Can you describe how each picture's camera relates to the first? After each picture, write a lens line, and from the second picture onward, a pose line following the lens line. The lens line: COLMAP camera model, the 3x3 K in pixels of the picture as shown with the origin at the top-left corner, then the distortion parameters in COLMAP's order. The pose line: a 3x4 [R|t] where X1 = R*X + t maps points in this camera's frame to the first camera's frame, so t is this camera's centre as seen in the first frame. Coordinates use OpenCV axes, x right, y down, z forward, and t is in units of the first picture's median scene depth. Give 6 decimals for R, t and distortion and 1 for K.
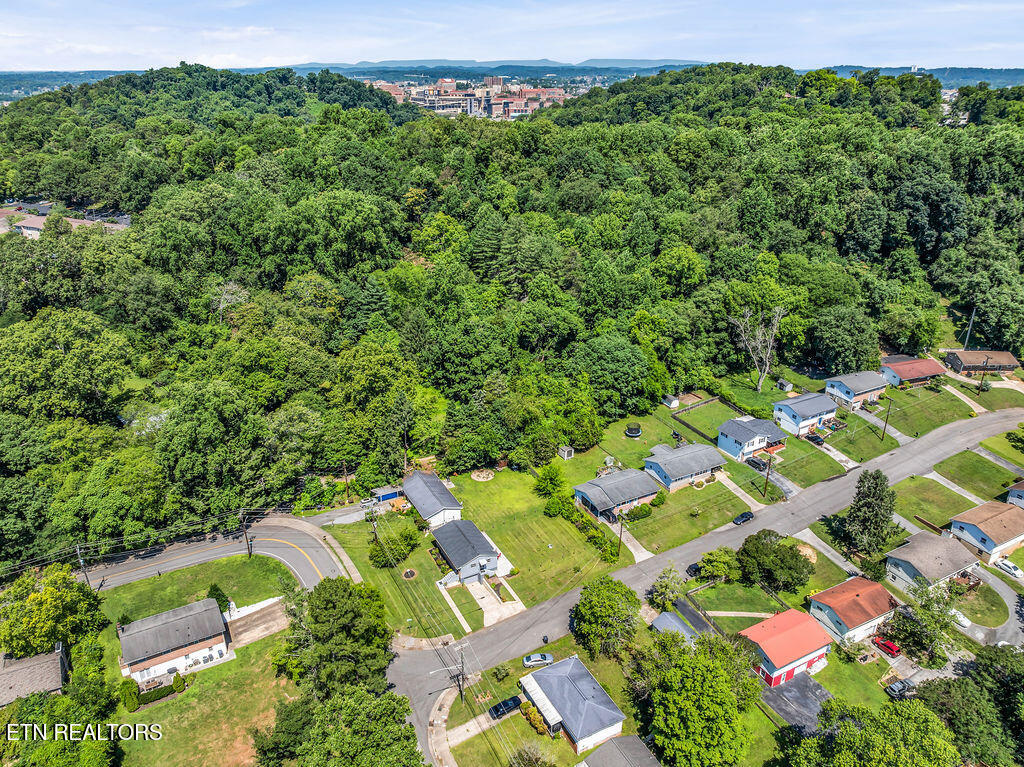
lens RADIAL K [[727.5, 0, 514.4], [0, 727.5, 387.7], [0, 0, 1]] dist [-0.038618, -0.005412]
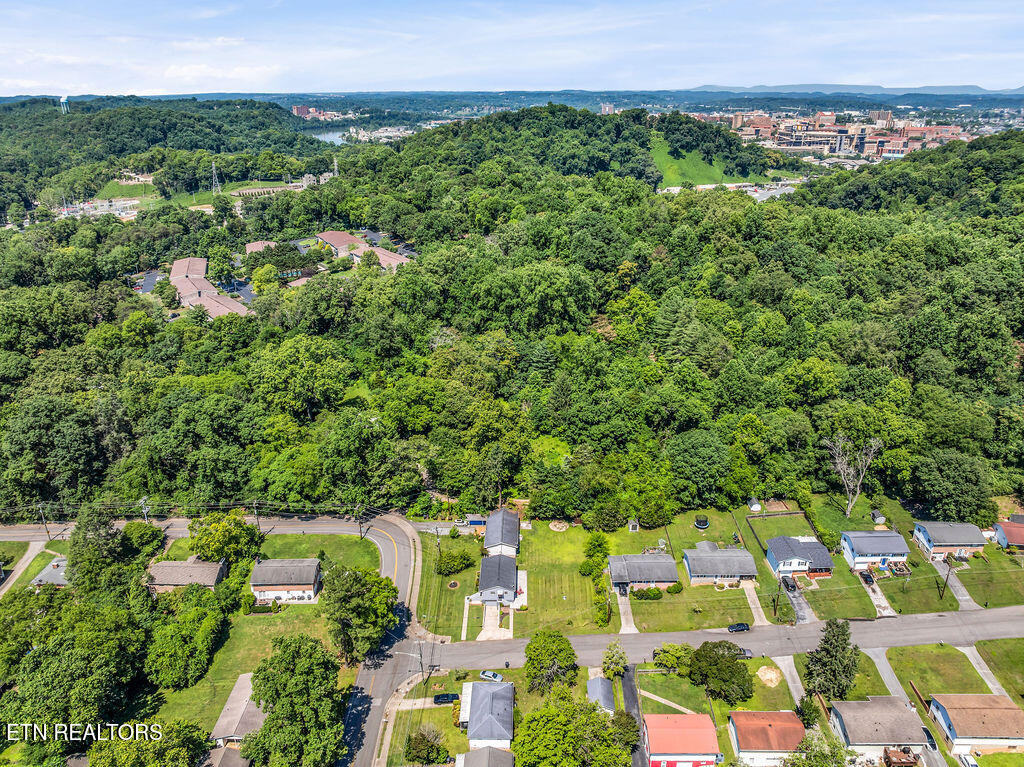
lens RADIAL K [[727.5, 0, 514.4], [0, 727.5, 387.7], [0, 0, 1]] dist [-0.038618, -0.005412]
pose [[0.878333, 0.179691, -0.442993, 0.375569], [-0.190755, 0.981436, 0.019885, -0.111083], [0.438343, 0.067038, 0.896305, -0.116266]]
